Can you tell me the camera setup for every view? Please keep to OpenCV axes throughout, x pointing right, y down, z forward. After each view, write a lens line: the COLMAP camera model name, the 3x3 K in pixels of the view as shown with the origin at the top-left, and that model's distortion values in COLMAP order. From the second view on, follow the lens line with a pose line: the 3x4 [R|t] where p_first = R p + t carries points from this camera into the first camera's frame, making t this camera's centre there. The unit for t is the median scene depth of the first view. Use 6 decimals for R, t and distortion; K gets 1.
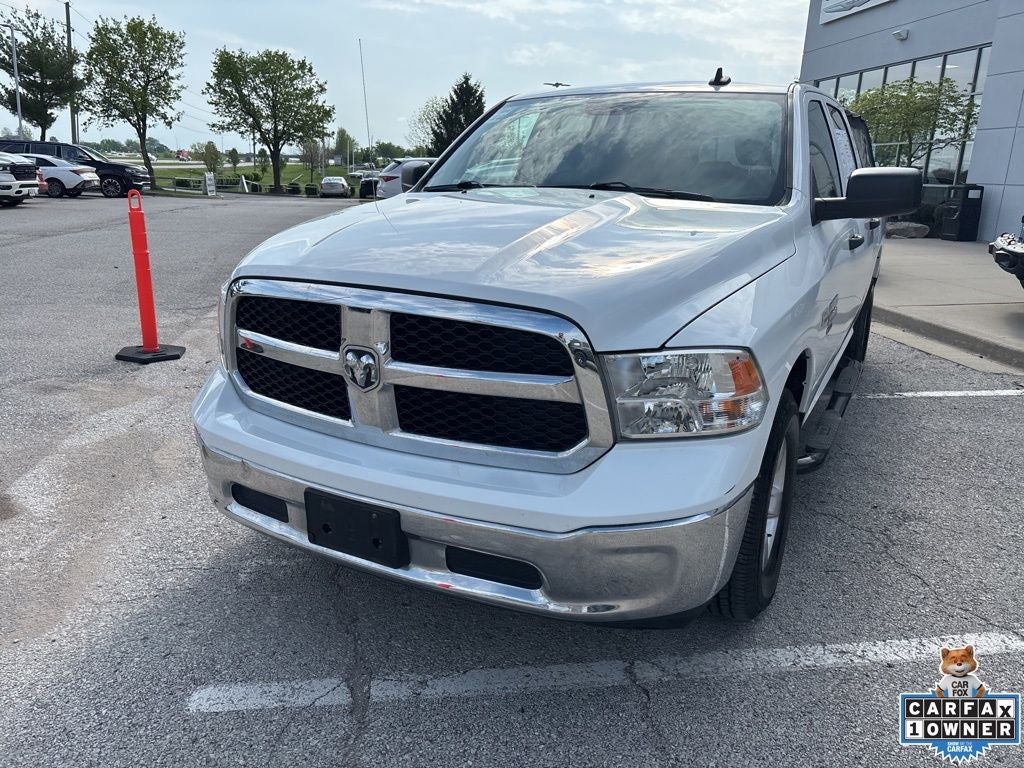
lens RADIAL K [[776.1, 0, 507.7], [0, 776.1, 381.9], [0, 0, 1]] dist [0.046706, -0.054397]
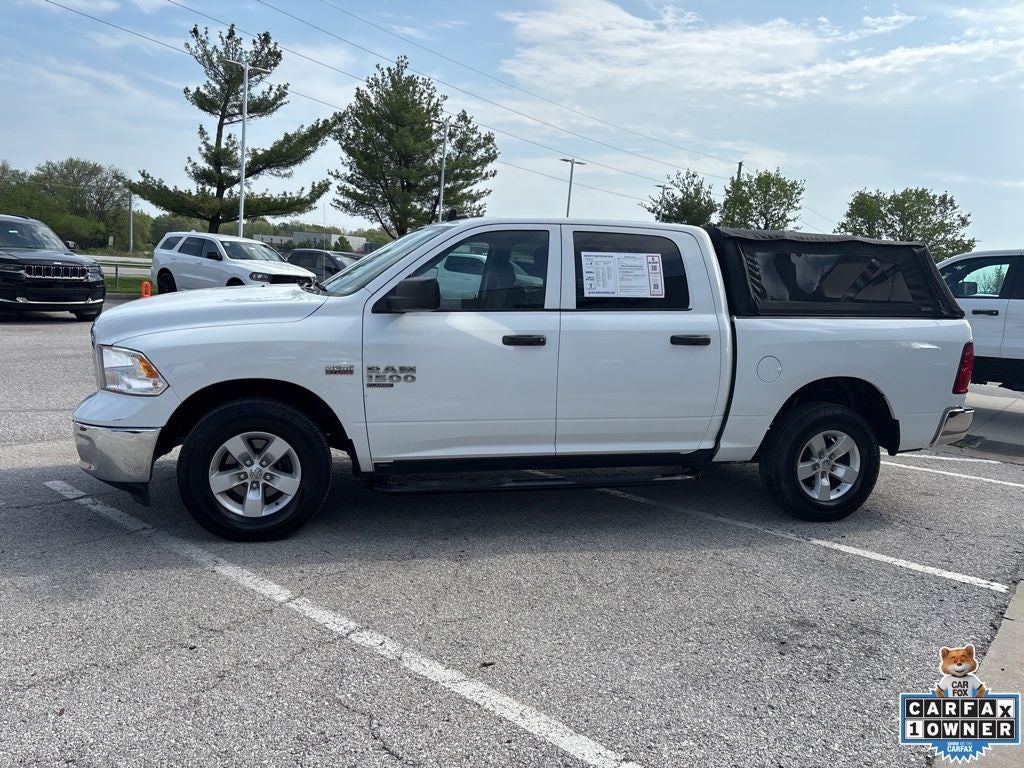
lens RADIAL K [[776.1, 0, 507.6], [0, 776.1, 383.6], [0, 0, 1]] dist [0.046706, -0.054397]
pose [[0.675837, 0.114219, -0.728147, 0.619601], [-0.230948, 0.970986, -0.062046, -0.014942], [0.699933, 0.210097, 0.682607, 0.079645]]
